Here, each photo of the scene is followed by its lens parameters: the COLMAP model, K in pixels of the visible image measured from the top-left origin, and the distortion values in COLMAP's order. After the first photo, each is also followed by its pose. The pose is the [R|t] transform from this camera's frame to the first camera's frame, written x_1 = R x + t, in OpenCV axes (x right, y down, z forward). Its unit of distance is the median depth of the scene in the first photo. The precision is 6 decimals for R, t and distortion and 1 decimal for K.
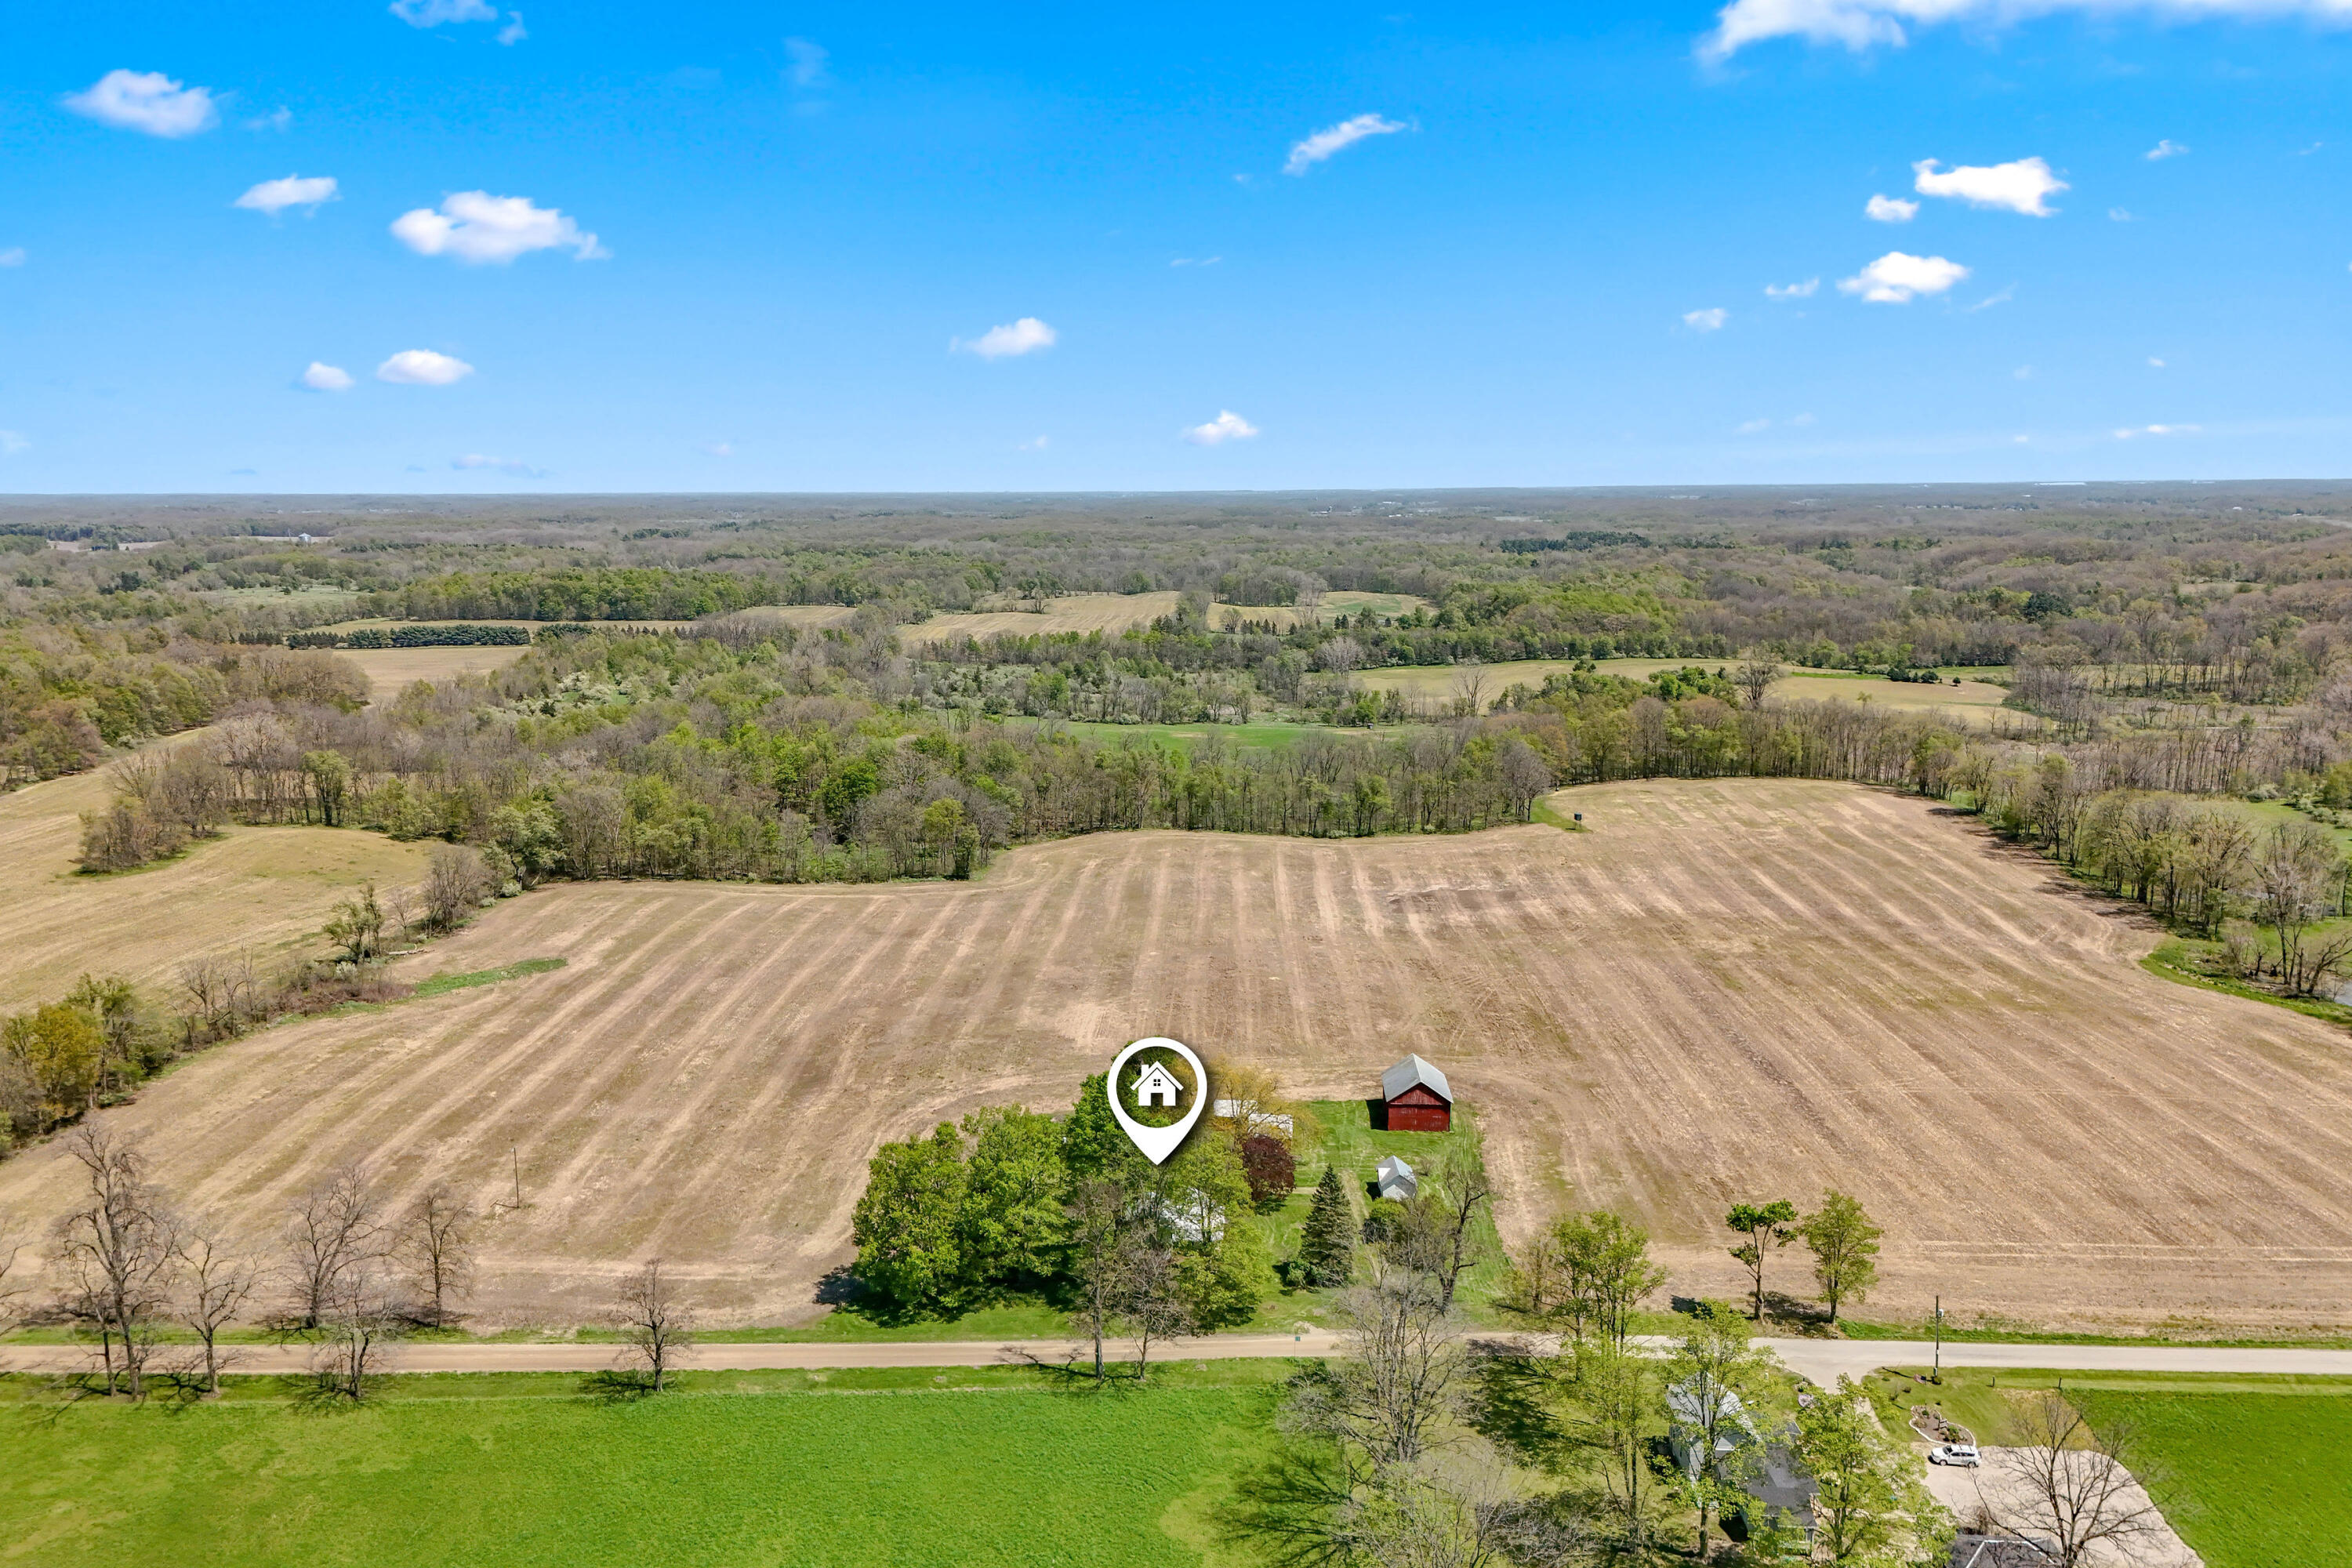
lens RADIAL K [[1728.2, 0, 1180.3], [0, 1728.2, 775.7], [0, 0, 1]] dist [0.127452, -0.182976]
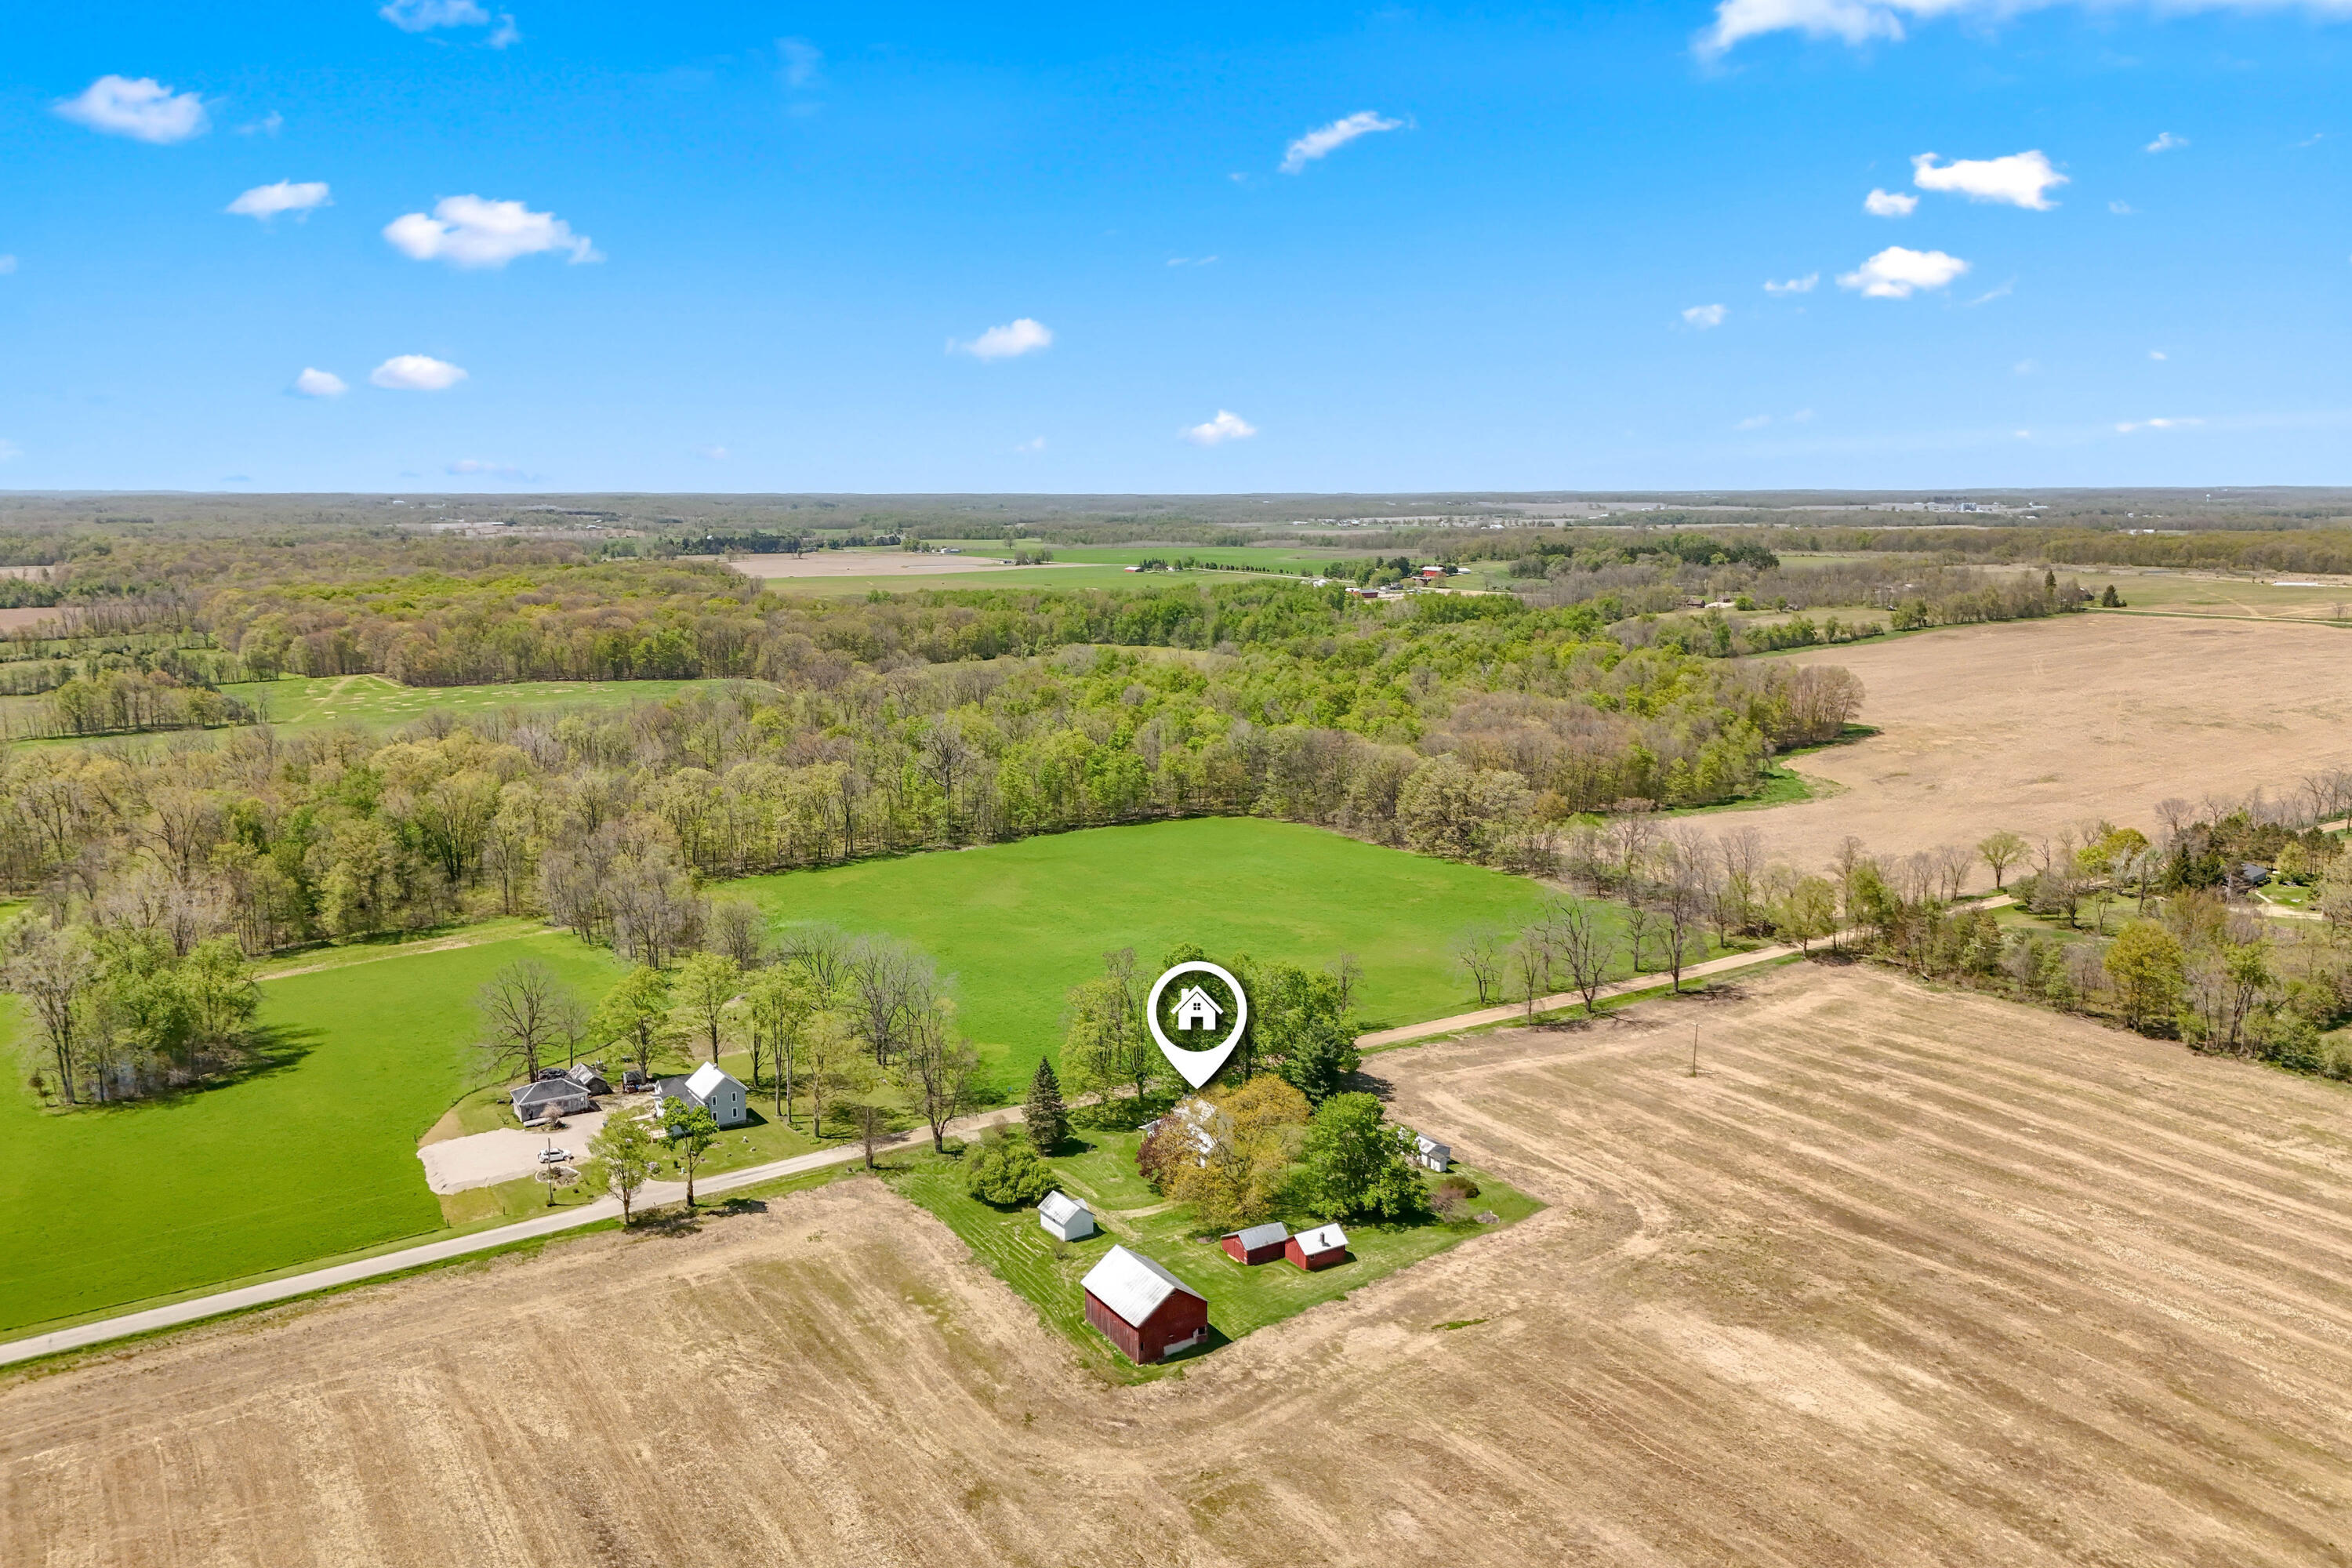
lens RADIAL K [[1735.8, 0, 1183.3], [0, 1735.8, 726.9], [0, 0, 1]] dist [0.077048, -0.068526]
pose [[-0.822605, 0.087475, -0.561844, 0.428341], [-0.088209, 0.956503, 0.278068, -0.215694], [0.561729, 0.278300, -0.779108, 1.250156]]
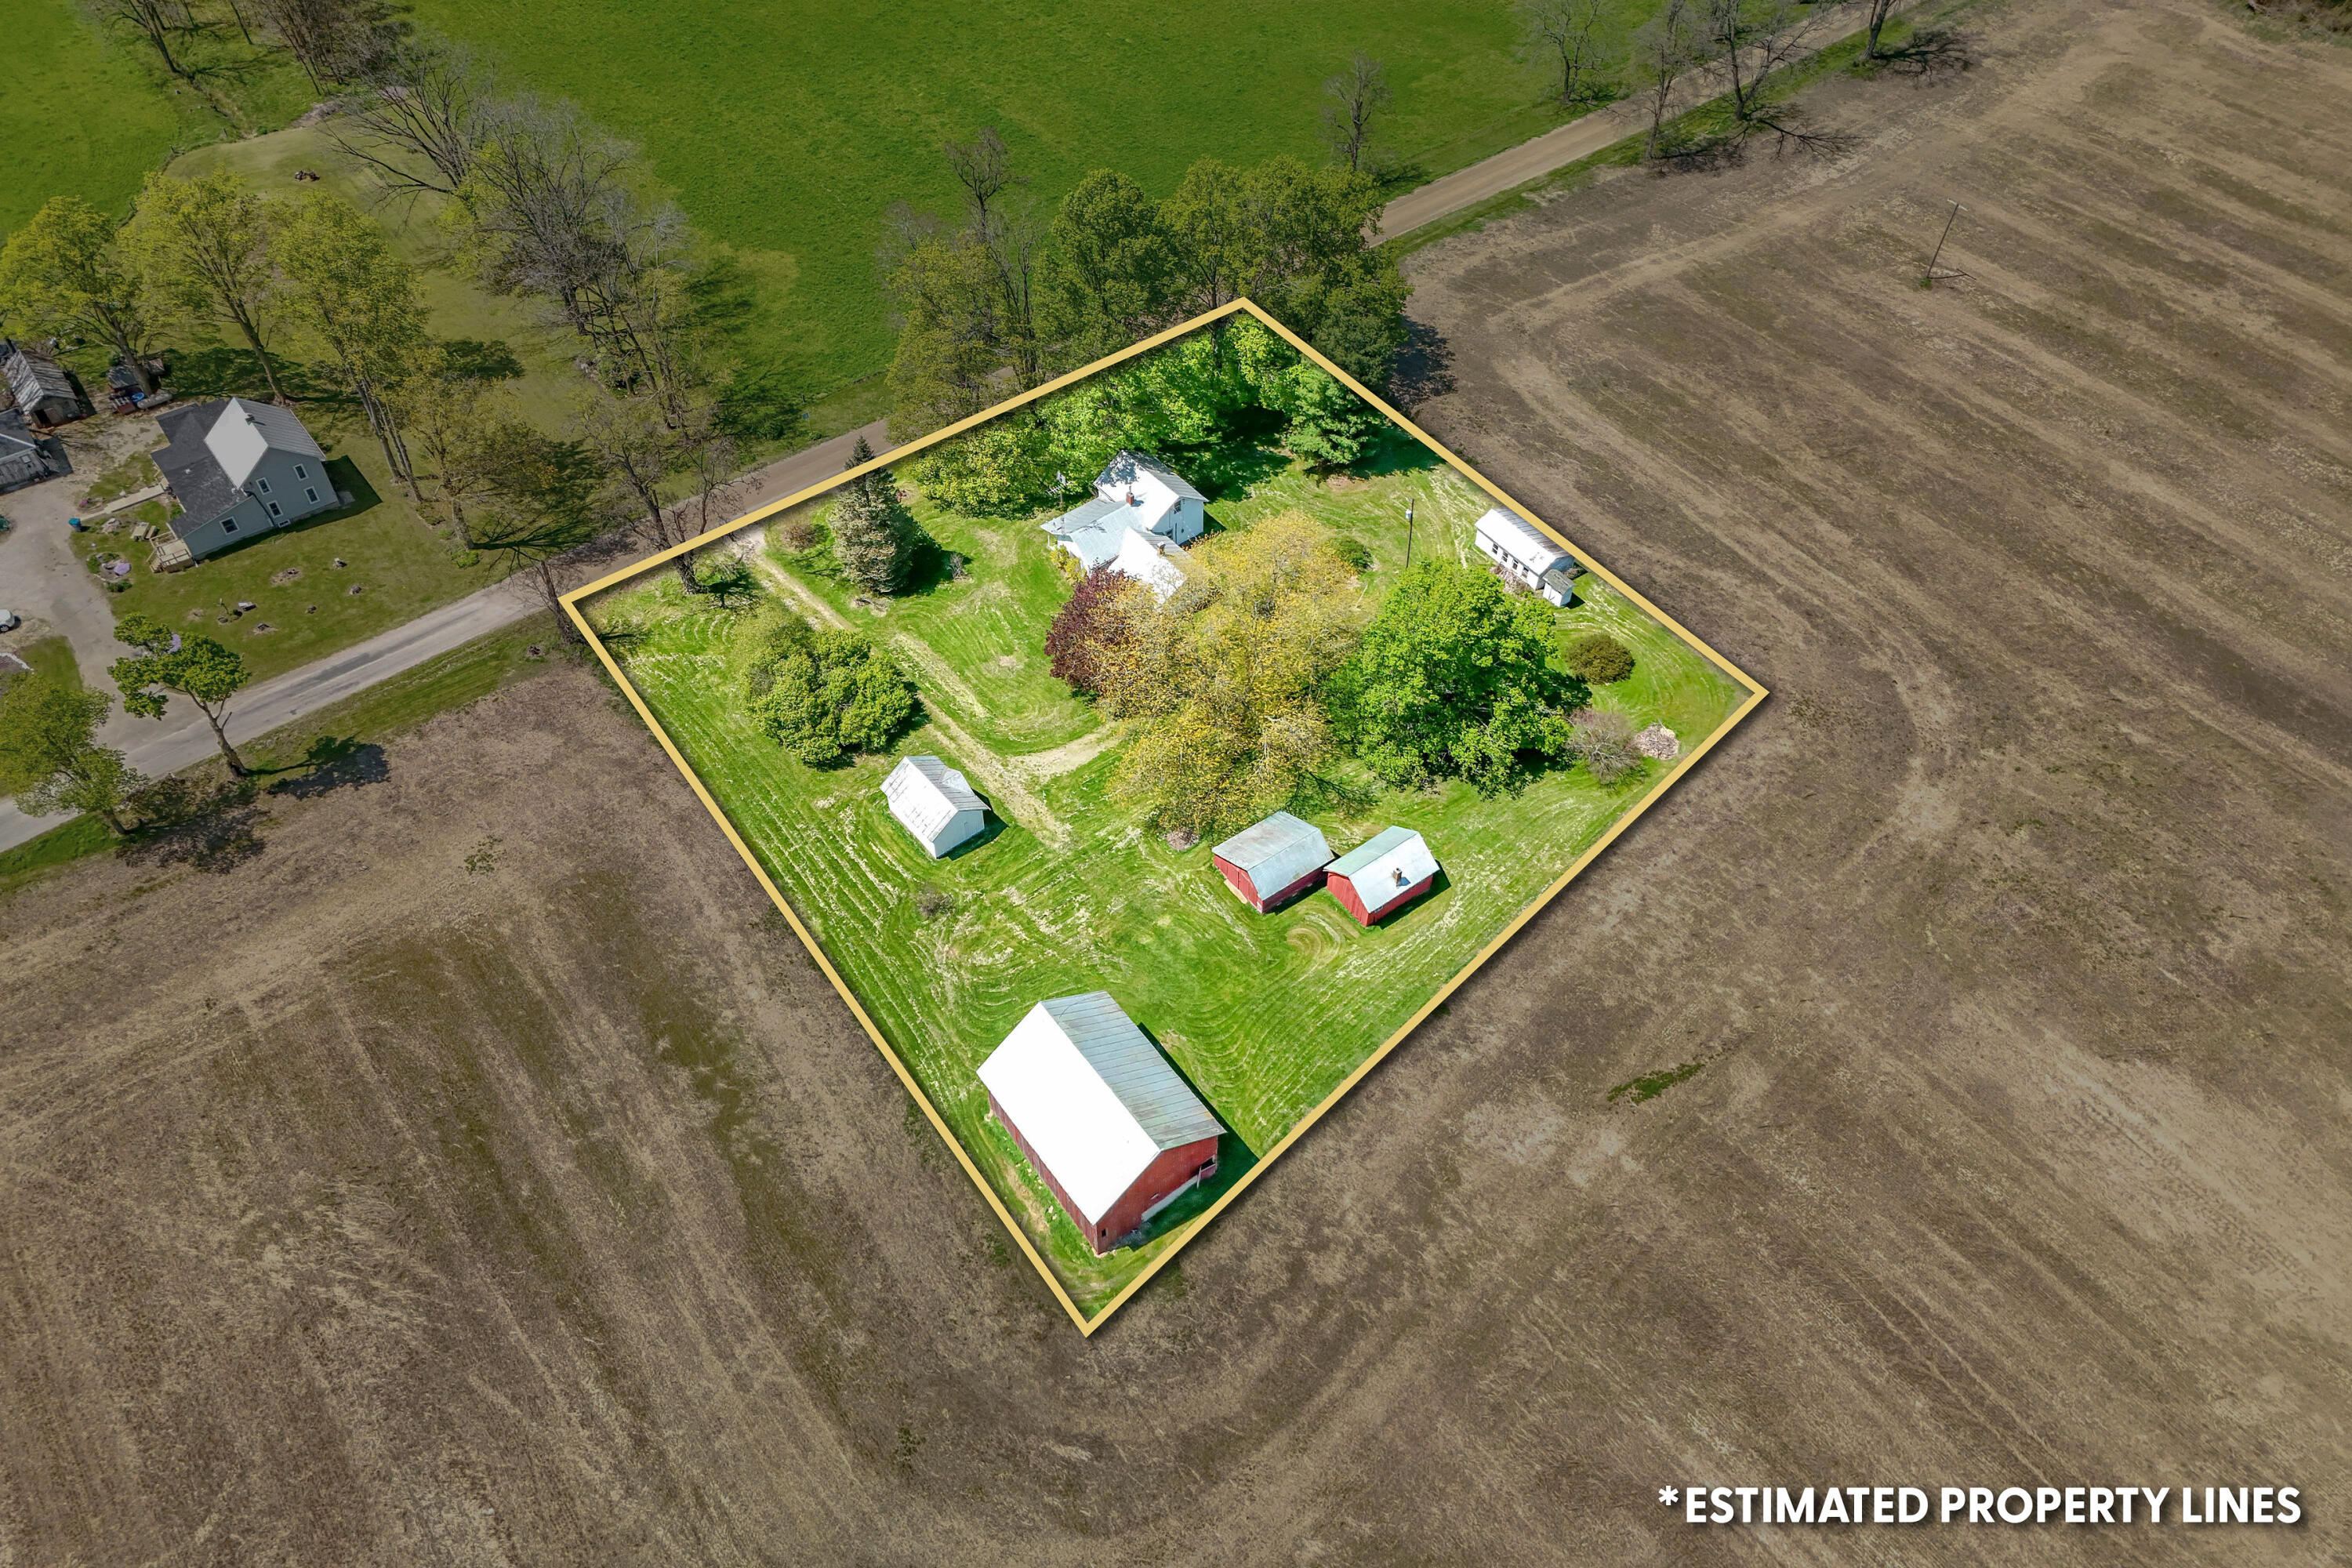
lens RADIAL K [[1735.8, 0, 1183.3], [0, 1735.8, 726.9], [0, 0, 1]] dist [0.077048, -0.068526]
pose [[-0.772093, 0.467622, -0.430351, 0.207878], [-0.112240, 0.566191, 0.816597, -0.165378], [0.625519, 0.678791, -0.384666, 0.907465]]
